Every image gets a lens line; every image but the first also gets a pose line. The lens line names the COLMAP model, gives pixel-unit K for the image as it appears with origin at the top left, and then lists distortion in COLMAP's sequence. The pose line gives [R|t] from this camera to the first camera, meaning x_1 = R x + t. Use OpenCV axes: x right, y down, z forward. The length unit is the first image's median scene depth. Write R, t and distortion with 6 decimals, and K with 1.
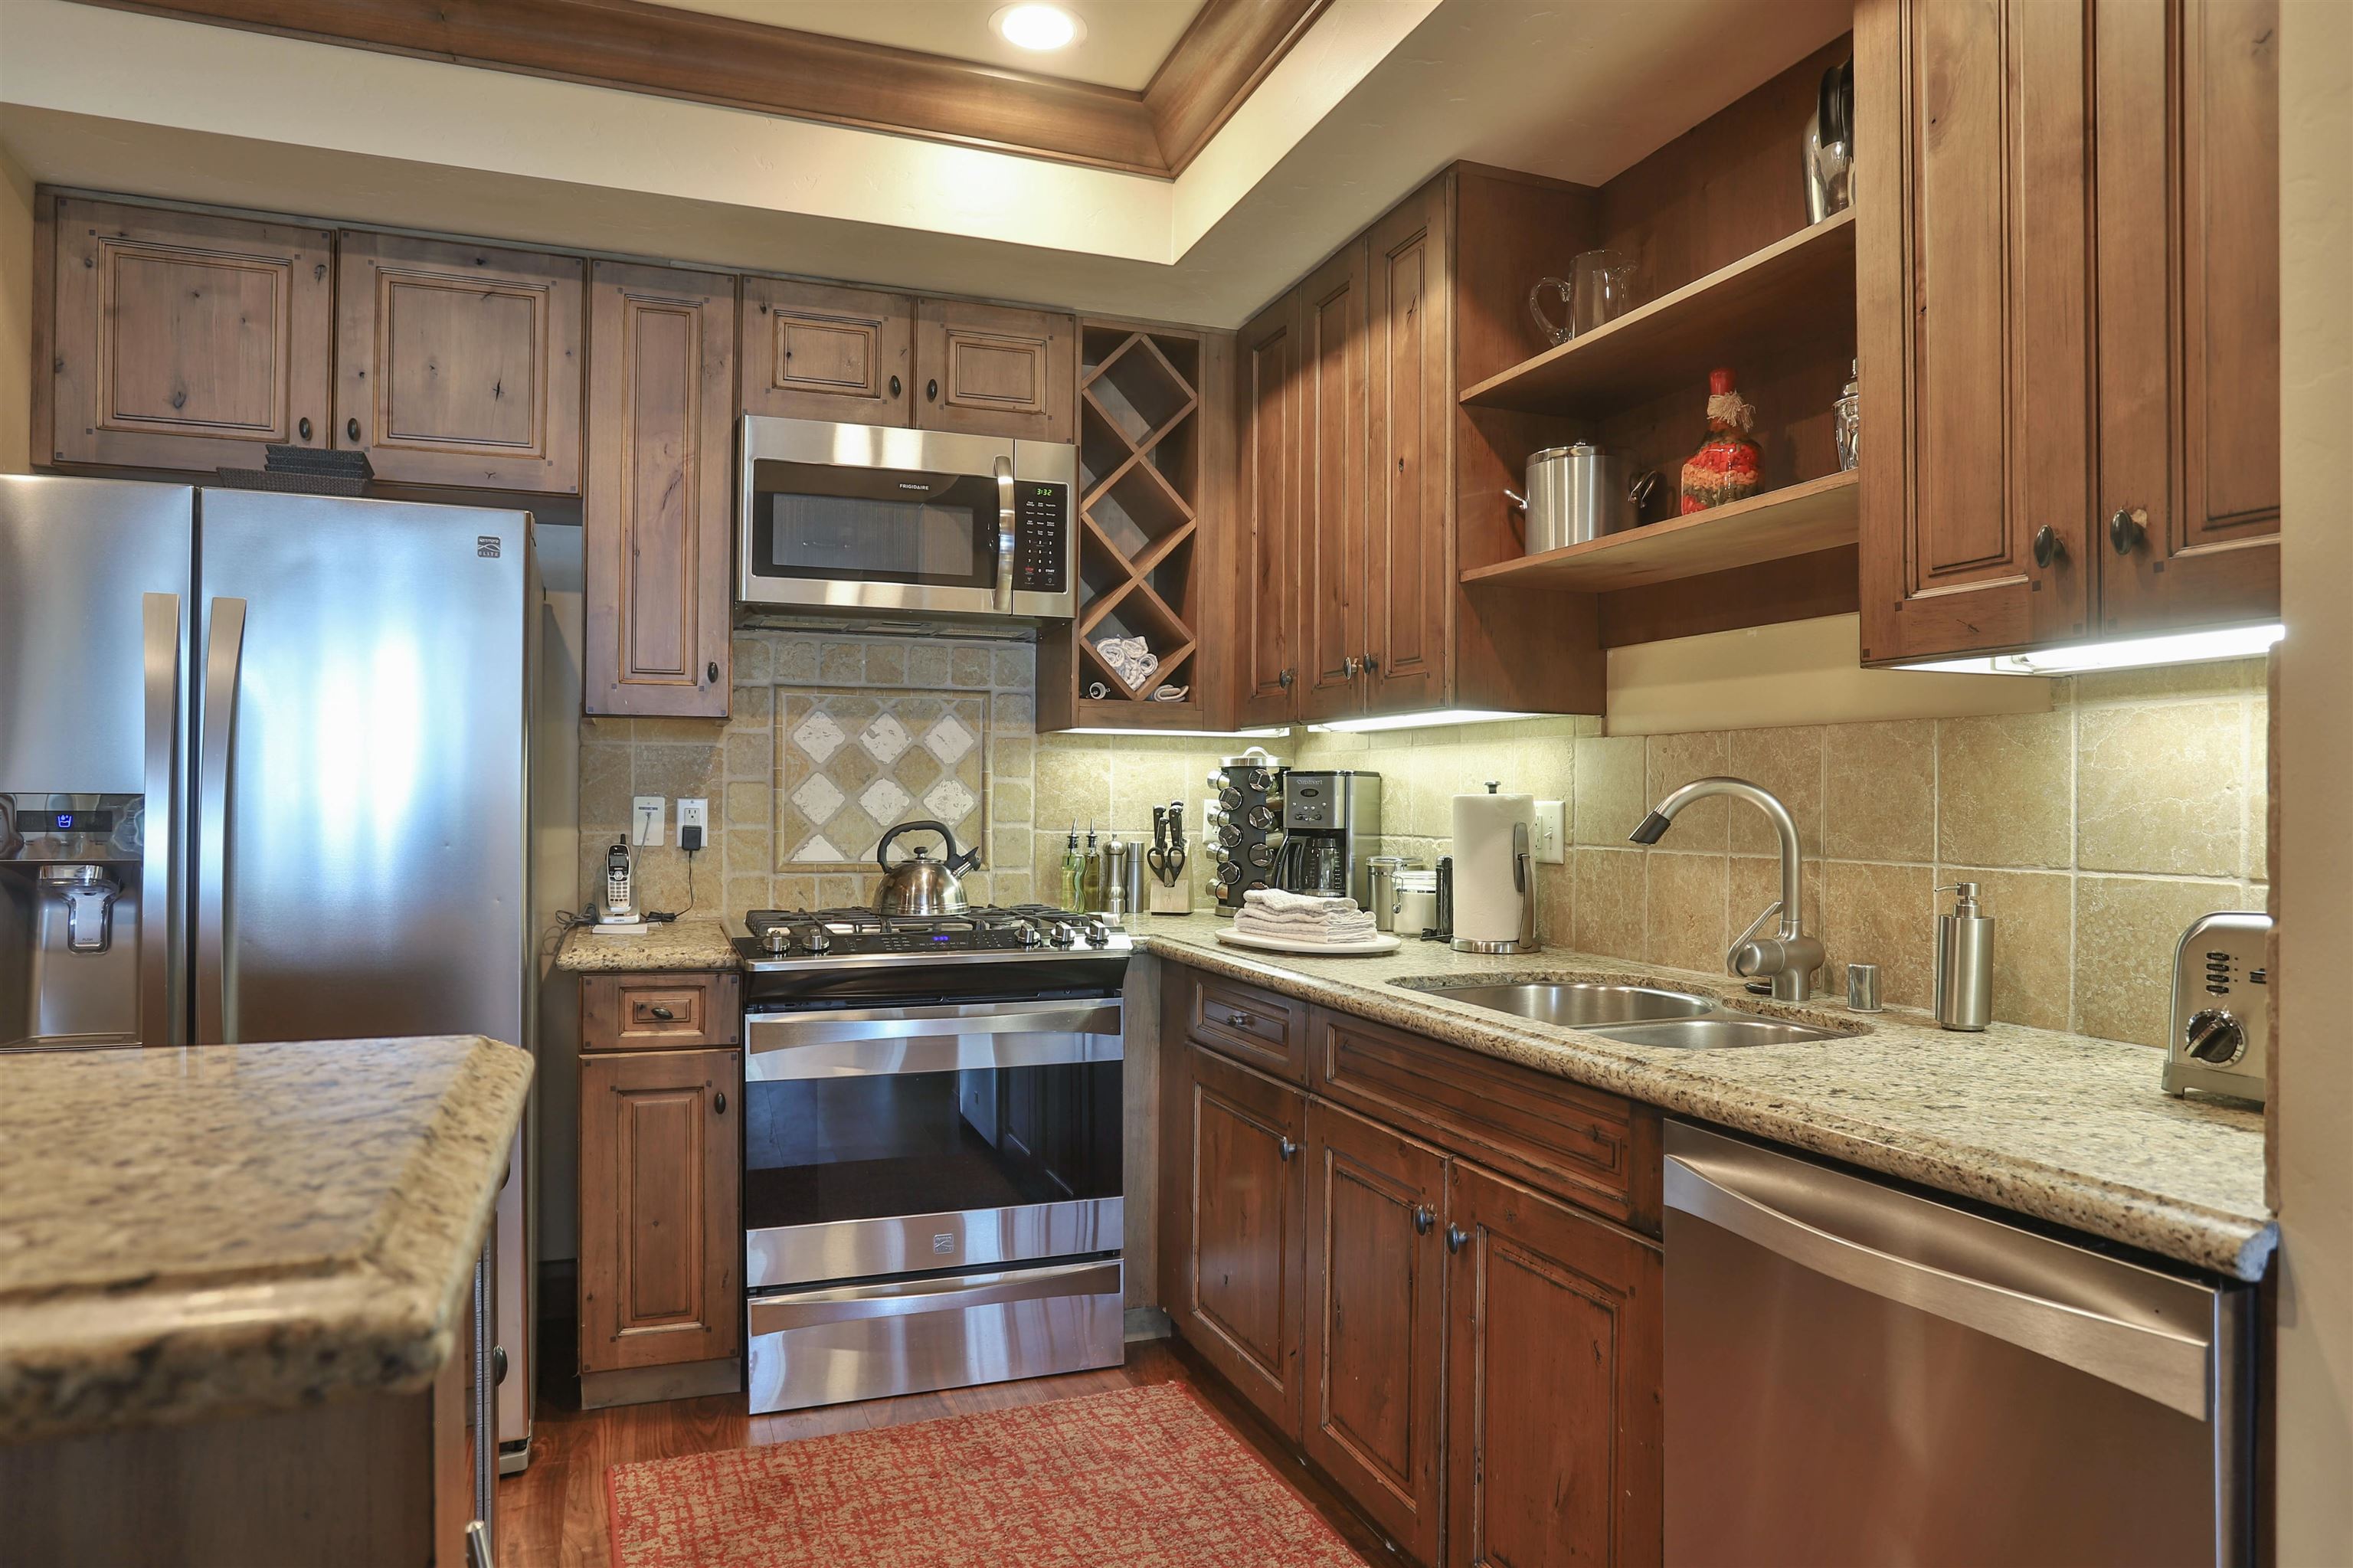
lens RADIAL K [[1445.6, 0, 1170.4], [0, 1445.6, 793.9], [0, 0, 1]] dist [-0.073798, 0.048966]
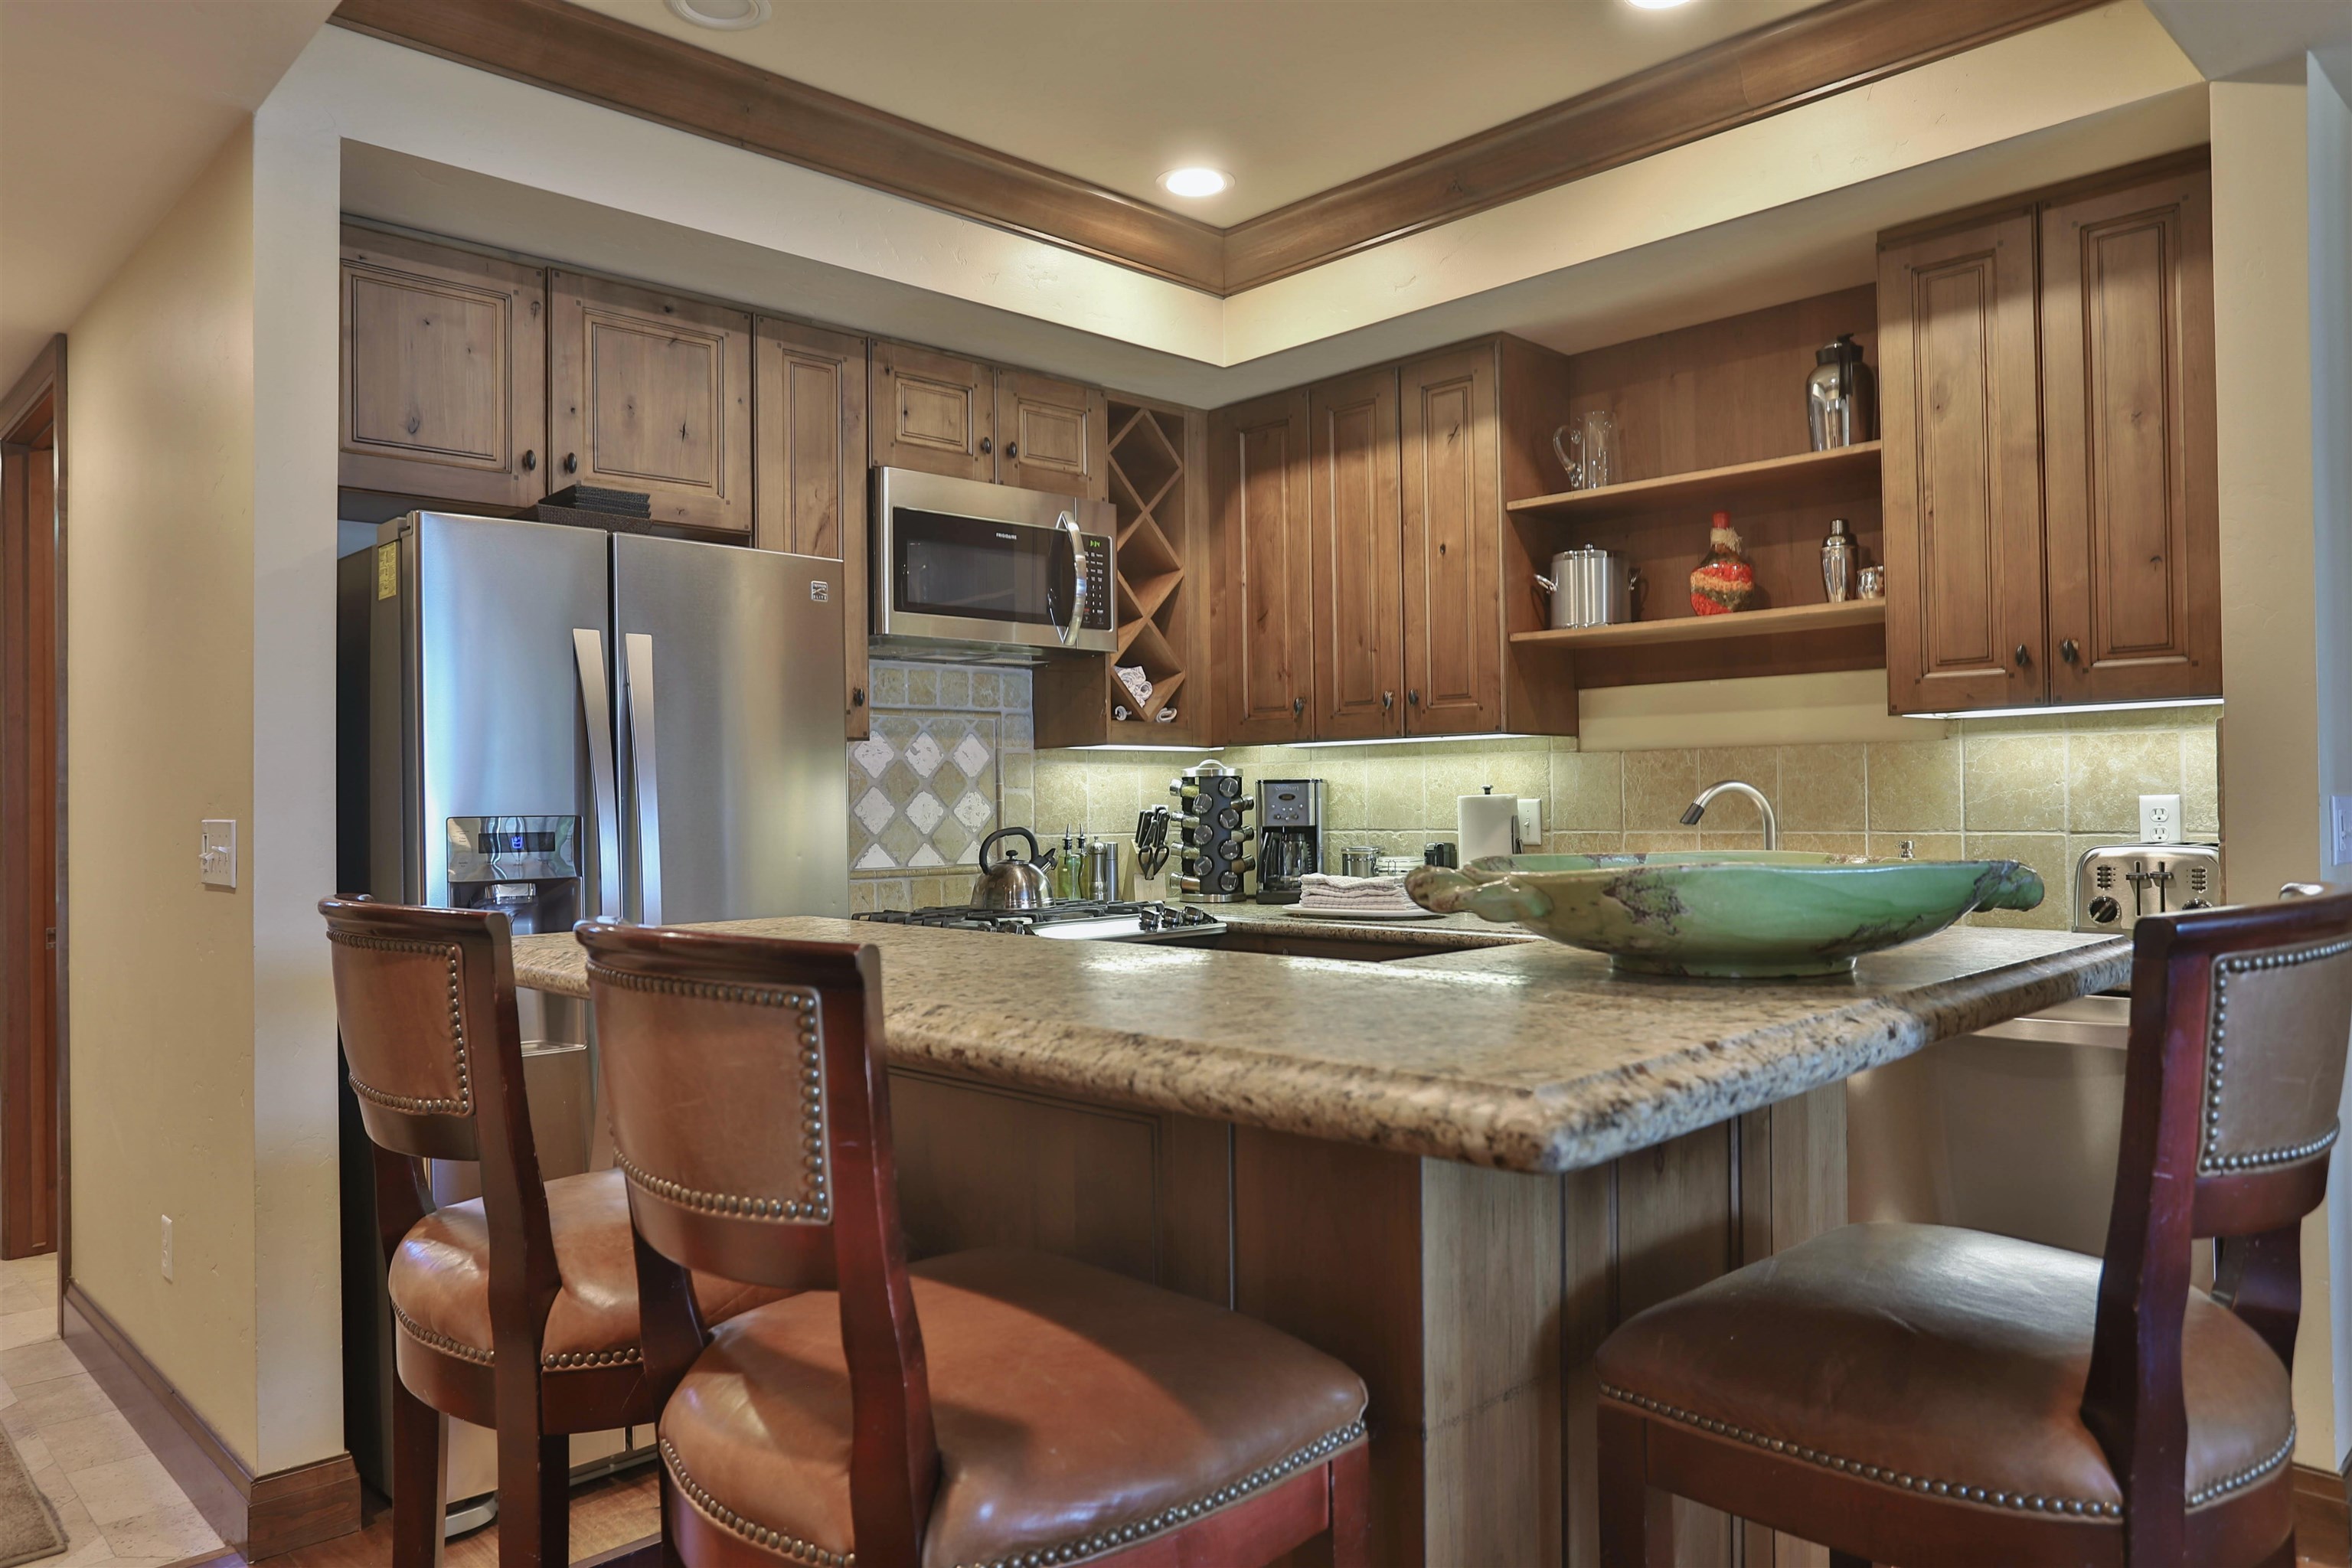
lens RADIAL K [[1570.8, 0, 1169.6], [0, 1570.8, 793.5], [0, 0, 1]] dist [-0.072642, 0.078211]
pose [[0.917095, -0.017180, 0.398298, -0.576111], [0.018808, 0.999823, -0.000181, -0.005919], [-0.398225, 0.007657, 0.917256, -0.201051]]
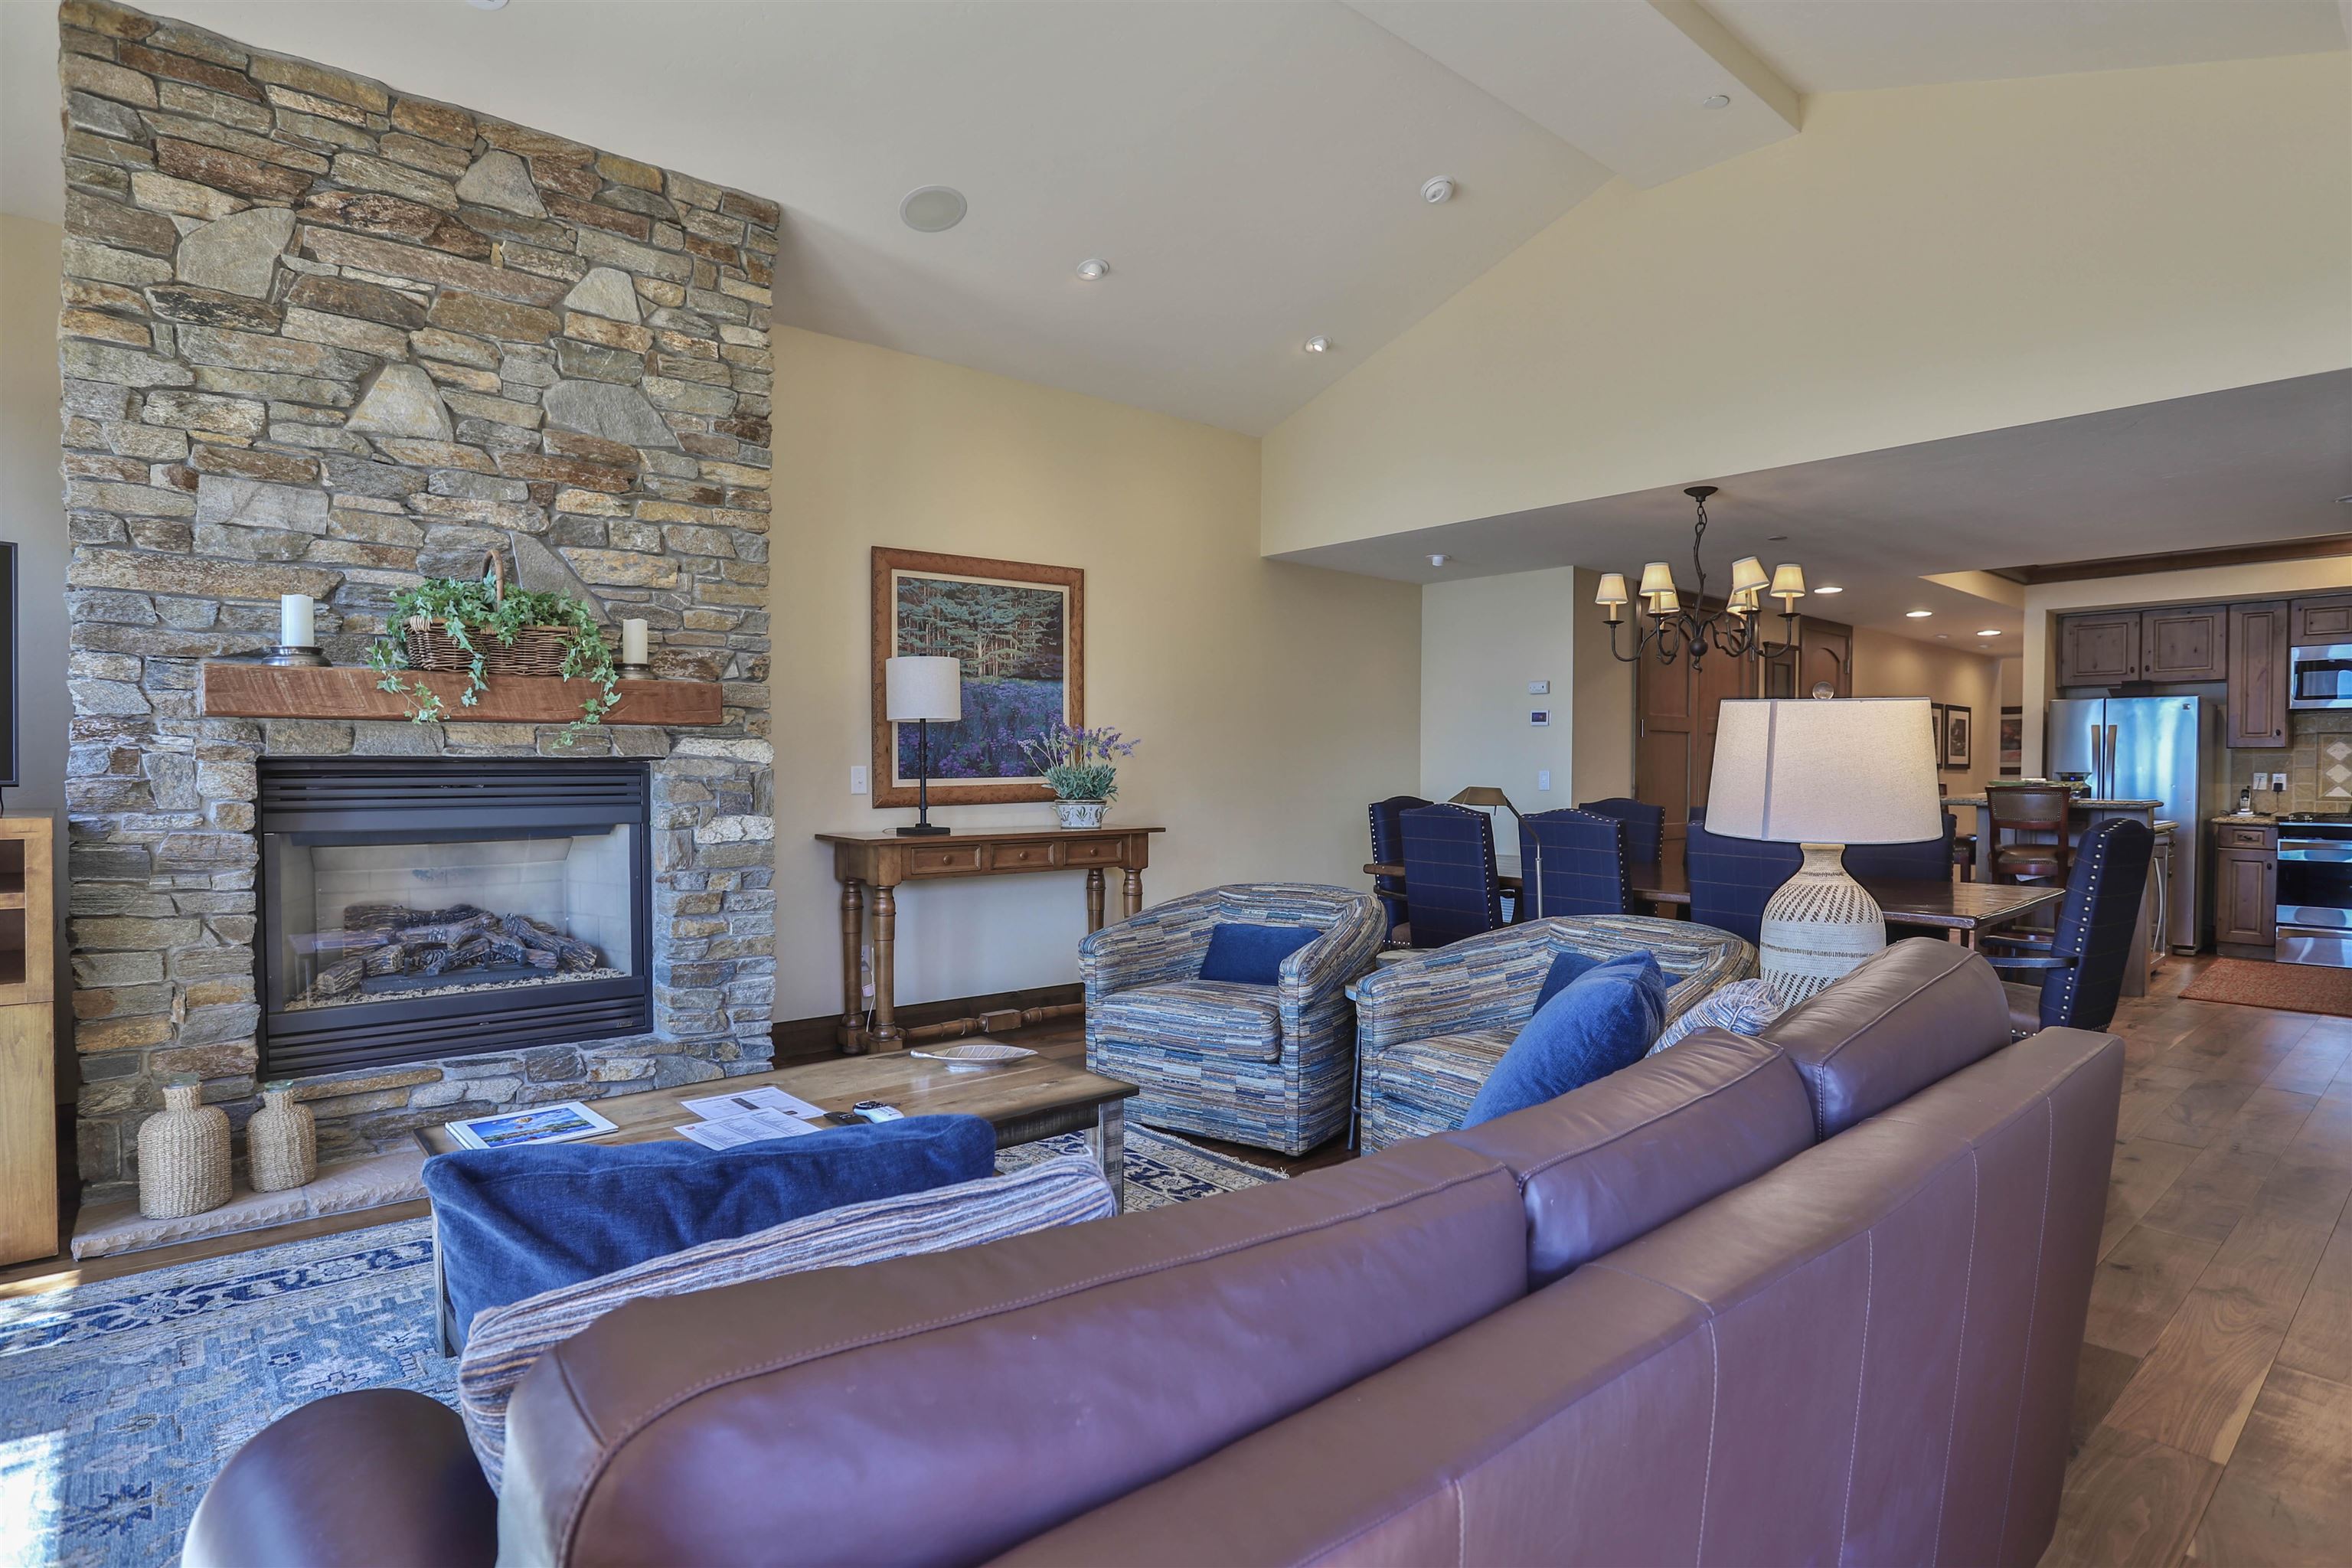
lens RADIAL K [[1209.6, 0, 1159.6], [0, 1209.6, 790.8], [0, 0, 1]] dist [-0.059371, 0.021397]
pose [[0.333188, 0.013778, -0.942760, 1.223308], [0.003949, 0.999864, 0.016008, -0.009332], [0.942852, -0.009057, 0.333088, -2.067161]]
